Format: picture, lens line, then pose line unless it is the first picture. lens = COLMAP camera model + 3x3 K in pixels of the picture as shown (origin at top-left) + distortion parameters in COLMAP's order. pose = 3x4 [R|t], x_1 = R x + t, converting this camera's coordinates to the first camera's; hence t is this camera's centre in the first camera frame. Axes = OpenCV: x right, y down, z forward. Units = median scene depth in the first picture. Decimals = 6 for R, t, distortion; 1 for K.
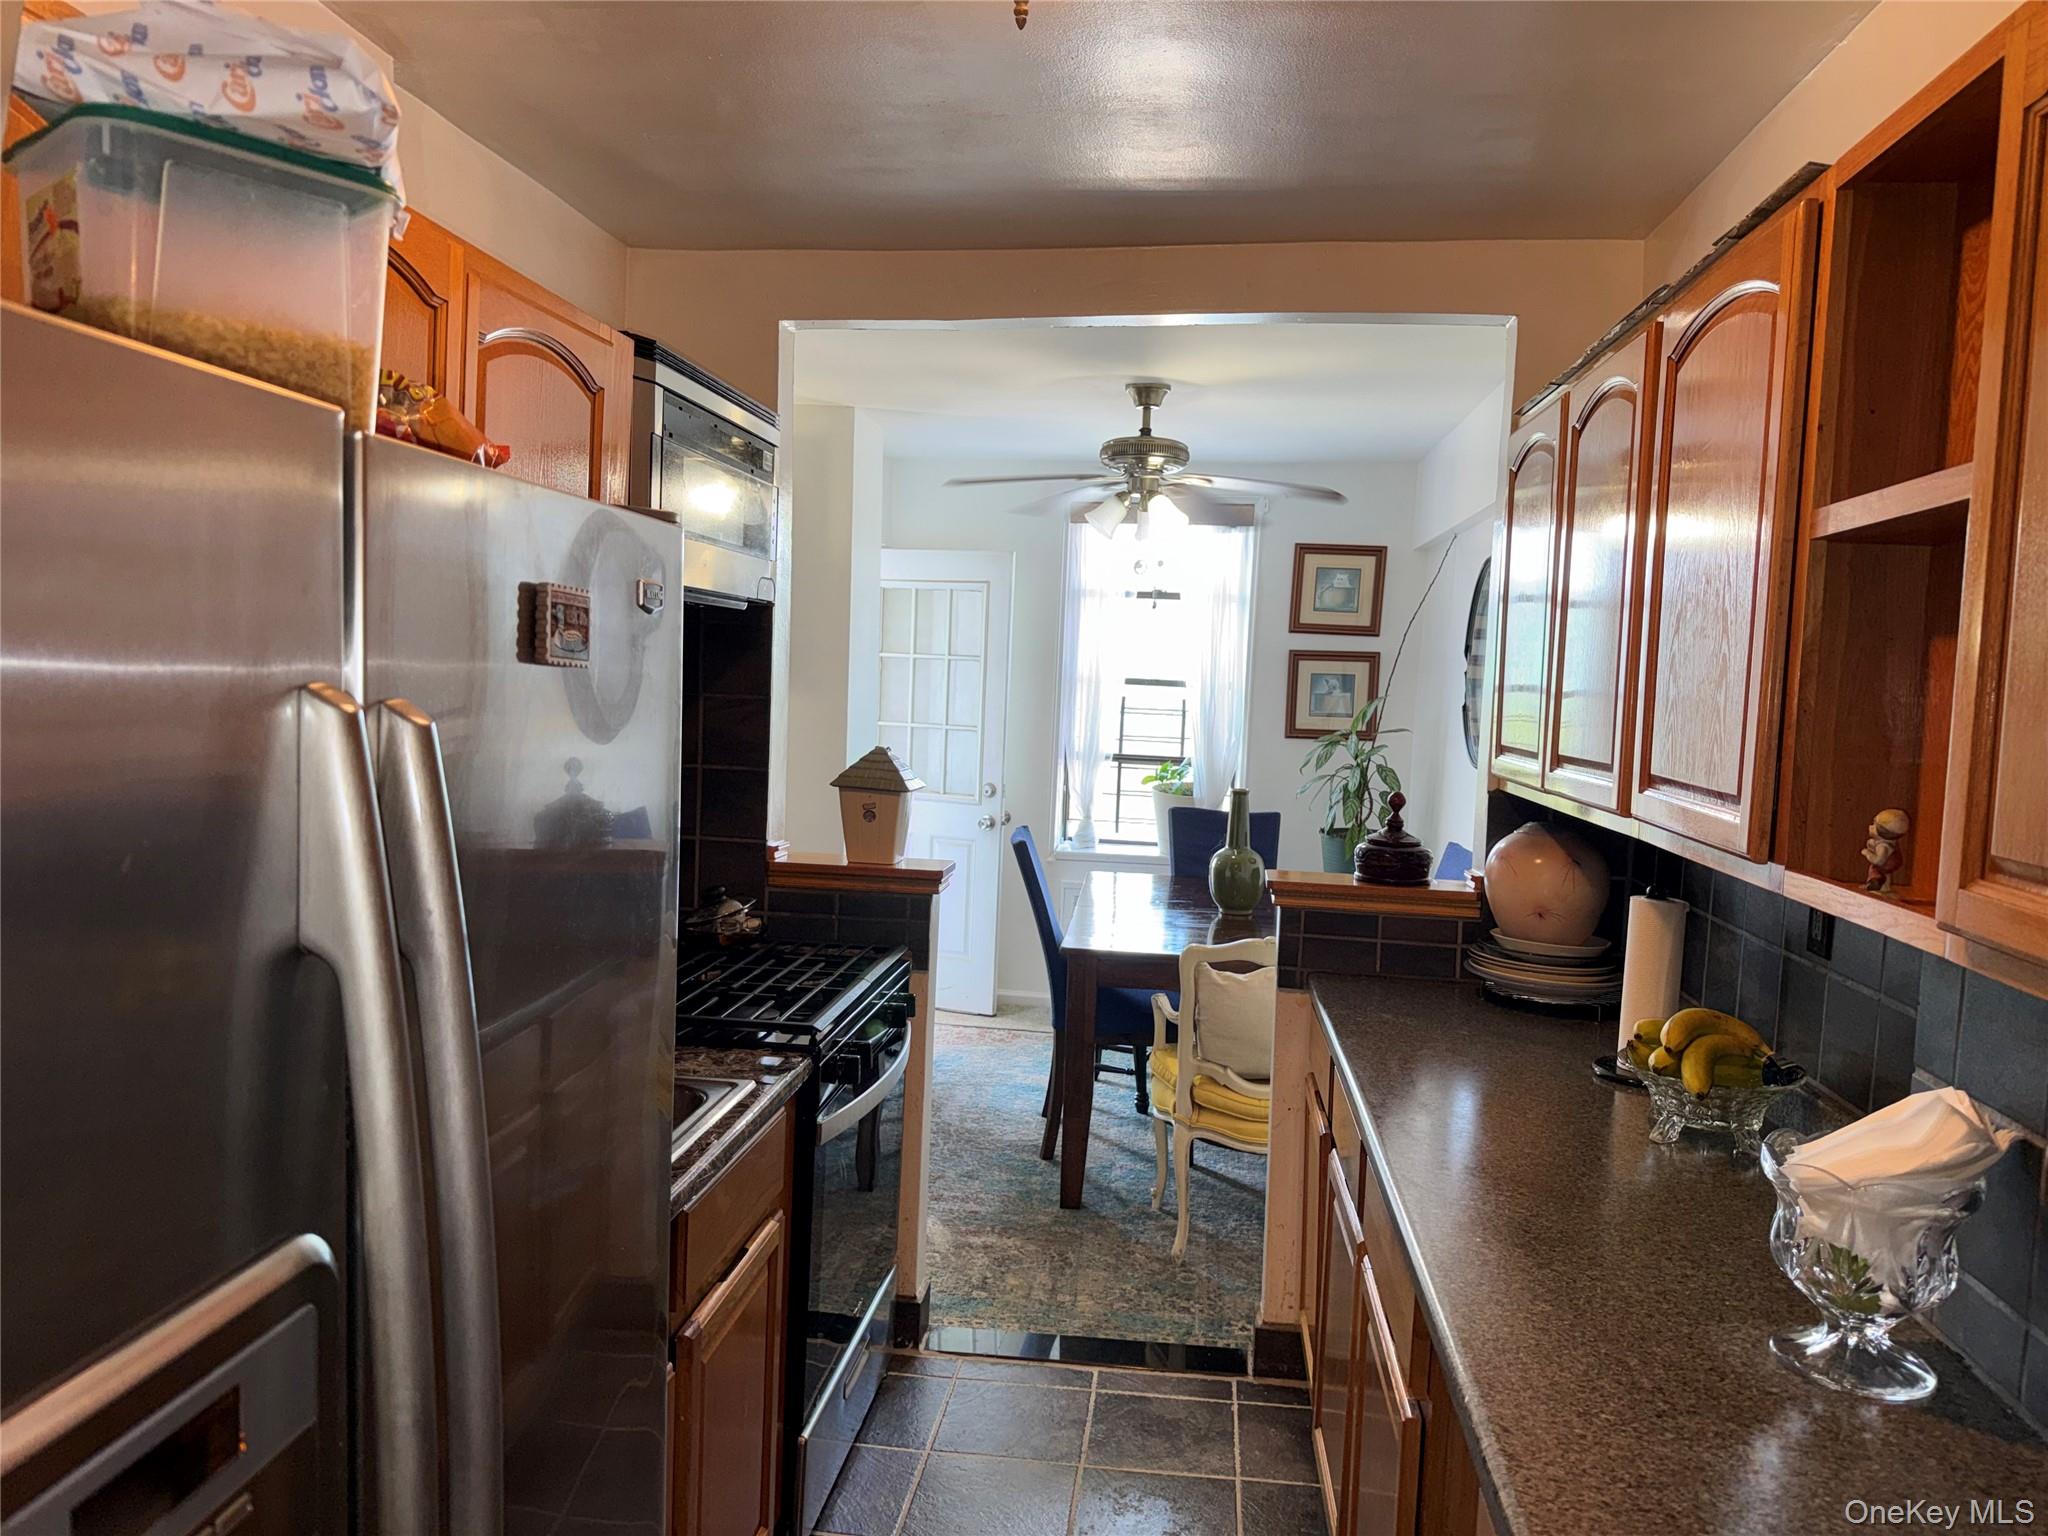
lens RADIAL K [[1454.3, 0, 1024.0], [0, 1454.3, 768.0], [0, 0, 1]] dist [0.137572, -0.224413]
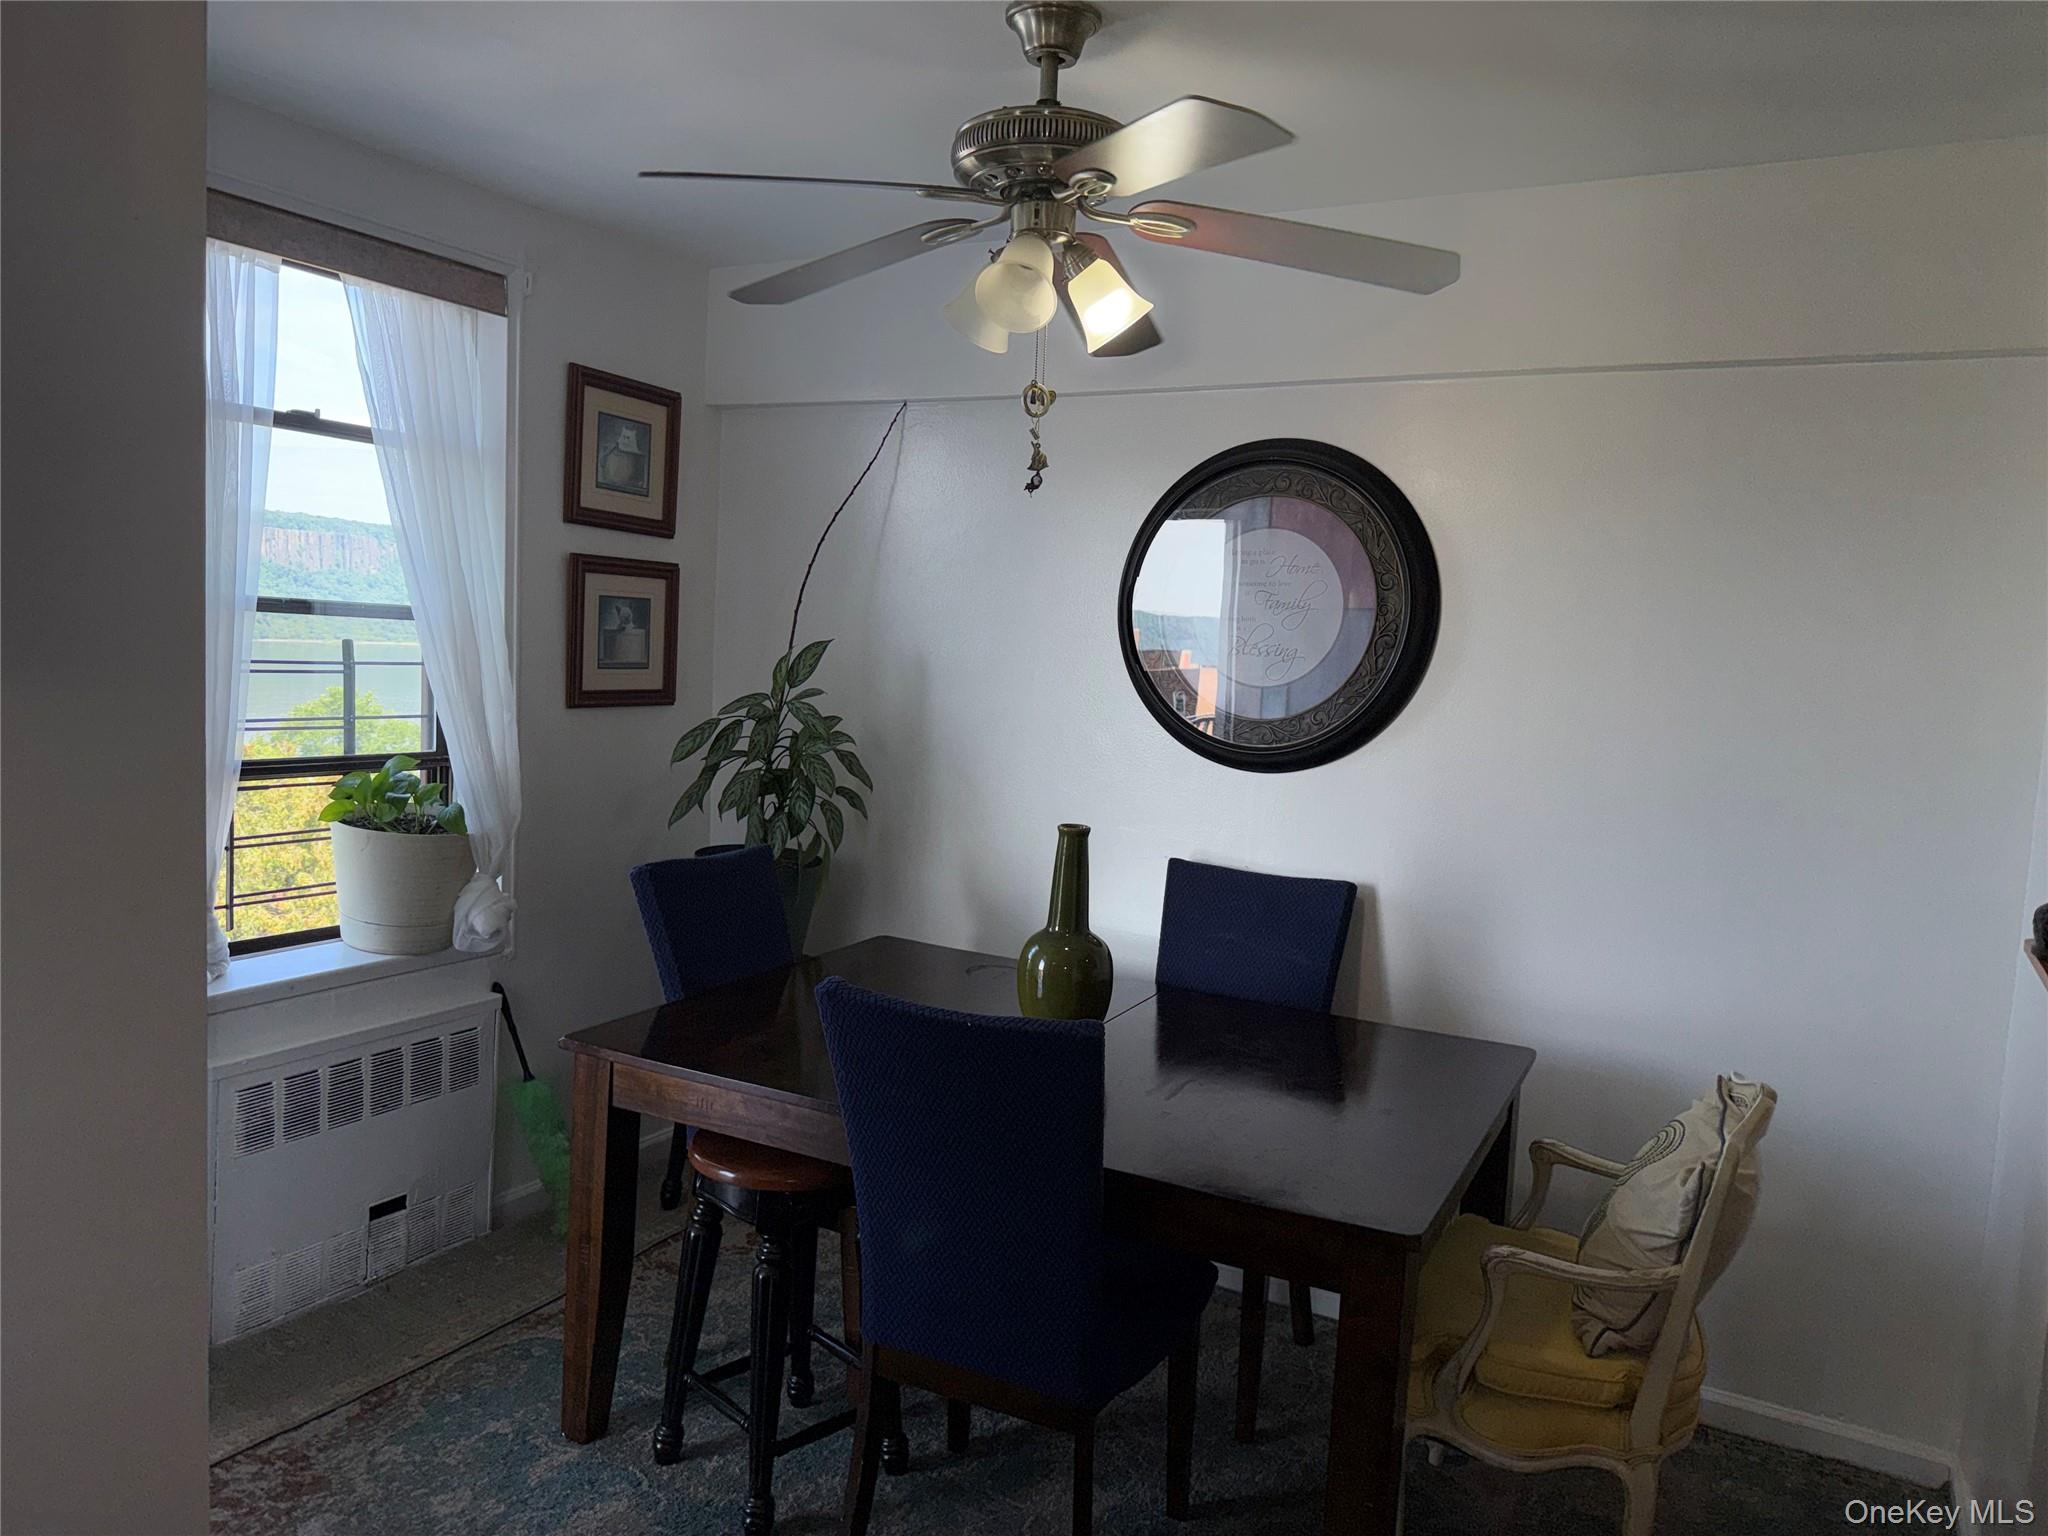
lens RADIAL K [[1454.3, 0, 1024.0], [0, 1454.3, 768.0], [0, 0, 1]] dist [0.137572, -0.224413]
pose [[0.342975, -0.105005, 0.933457, -0.303841], [0.027248, 0.994426, 0.101852, -0.051623], [-0.938949, -0.009498, 0.343925, 0.639588]]
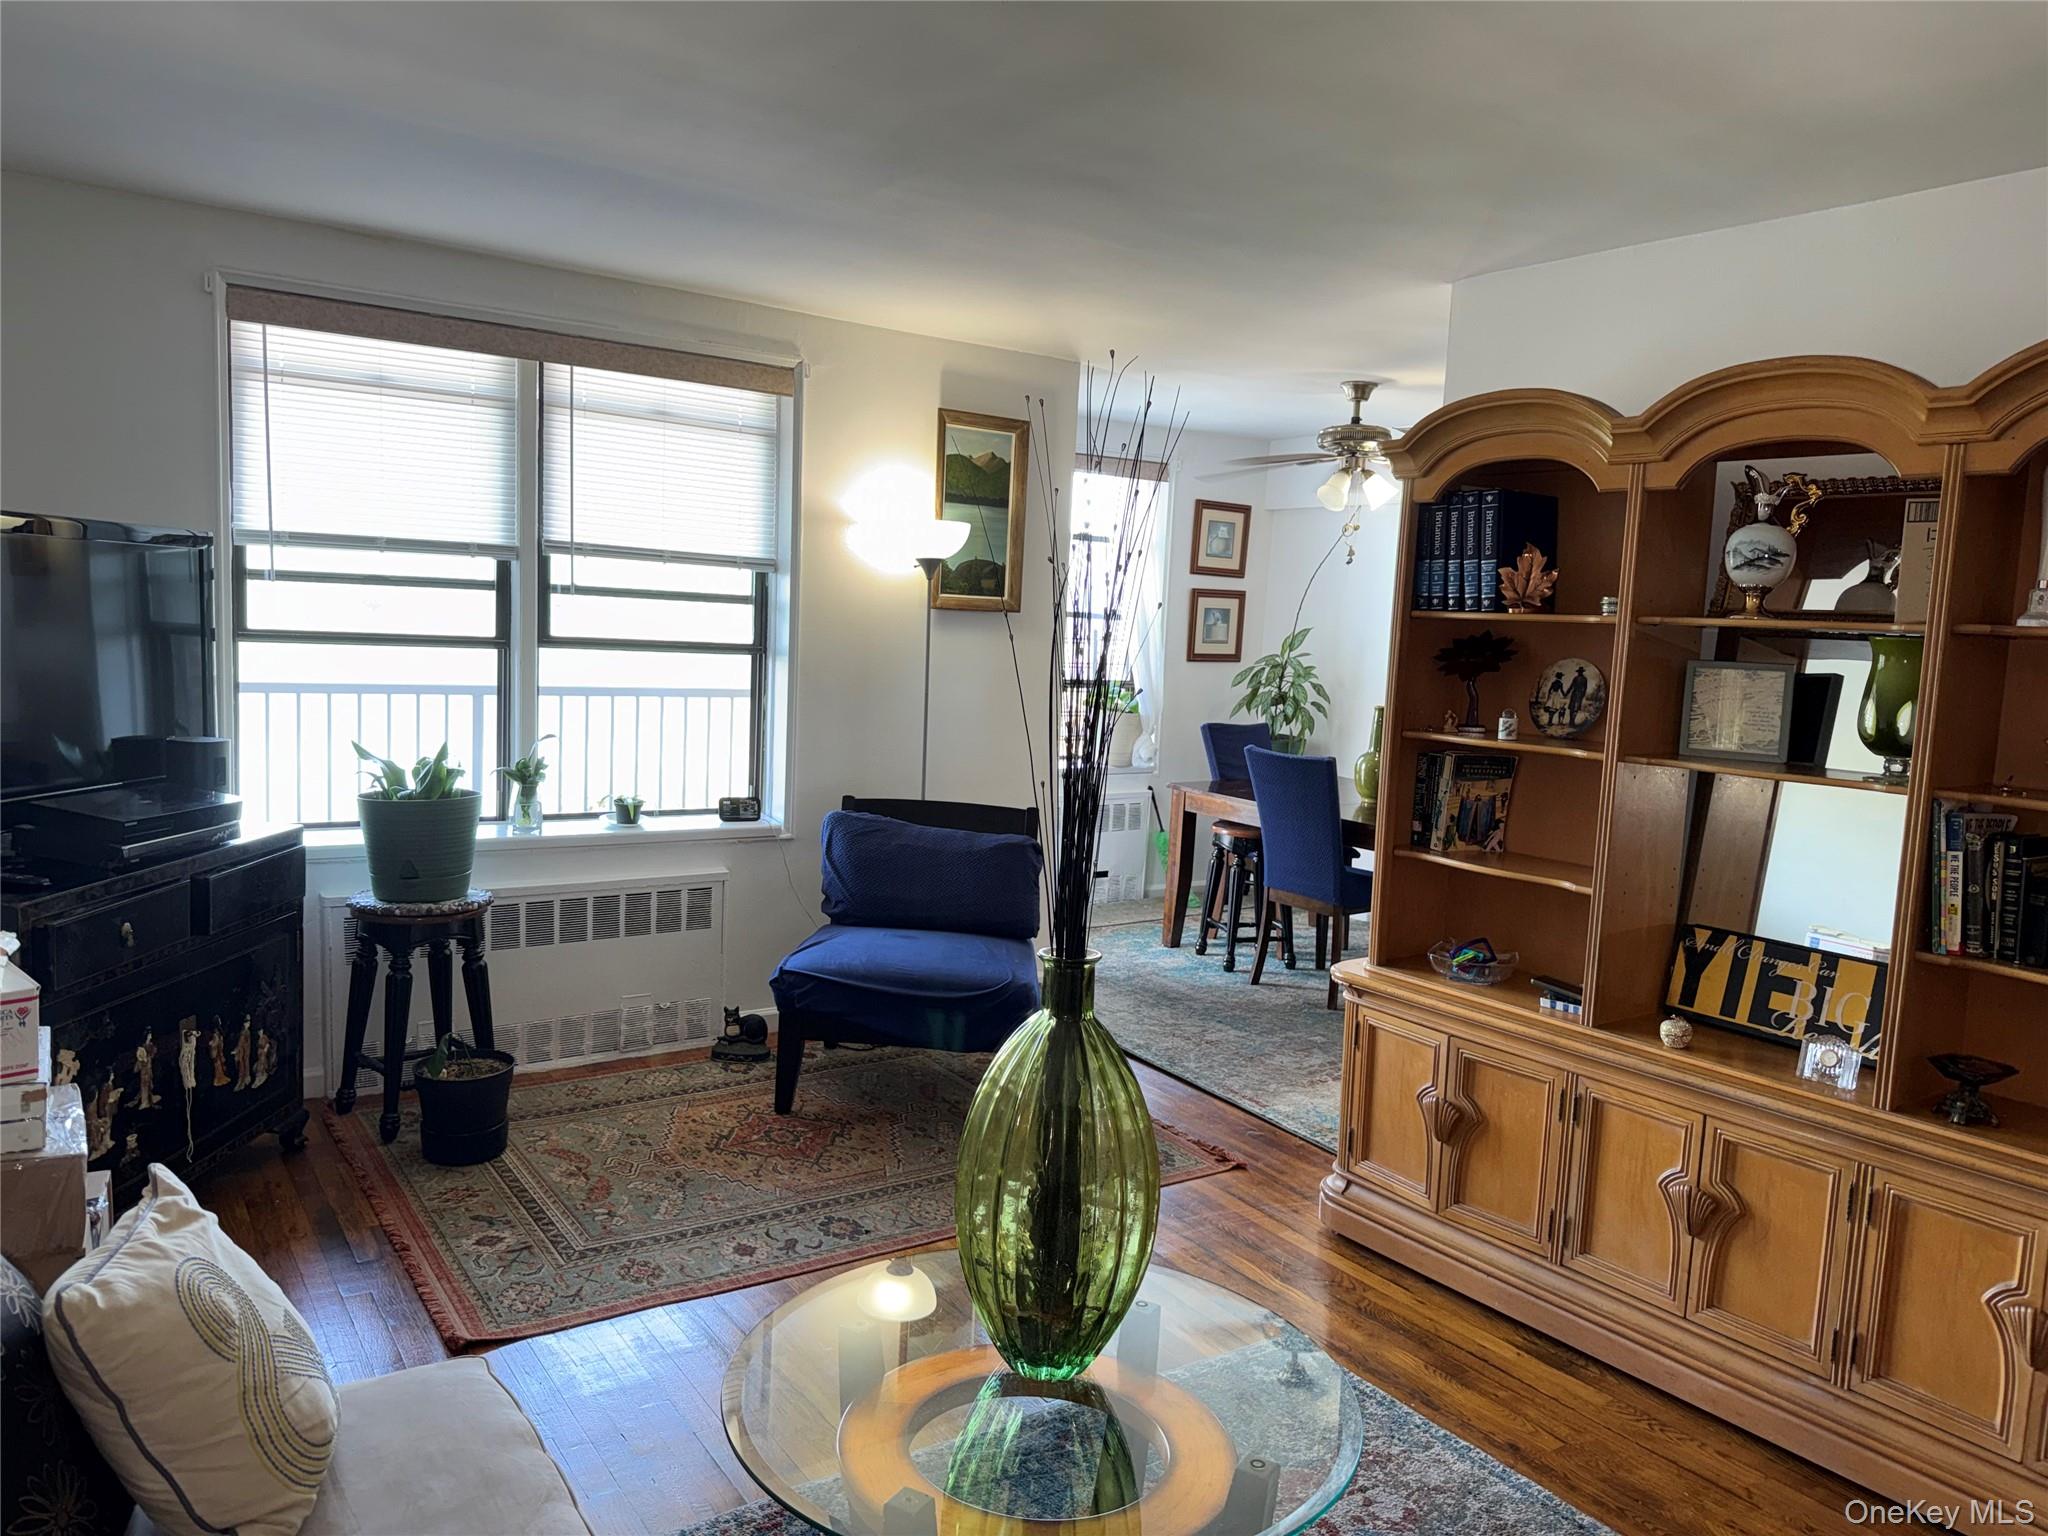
lens RADIAL K [[1454.3, 0, 1024.0], [0, 1454.3, 768.0], [0, 0, 1]] dist [0.137572, -0.224413]
pose [[0.722641, -0.074762, 0.687168, -0.762576], [0.023499, 0.996216, 0.083674, -0.037109], [-0.690824, -0.044319, 0.721664, 0.220529]]
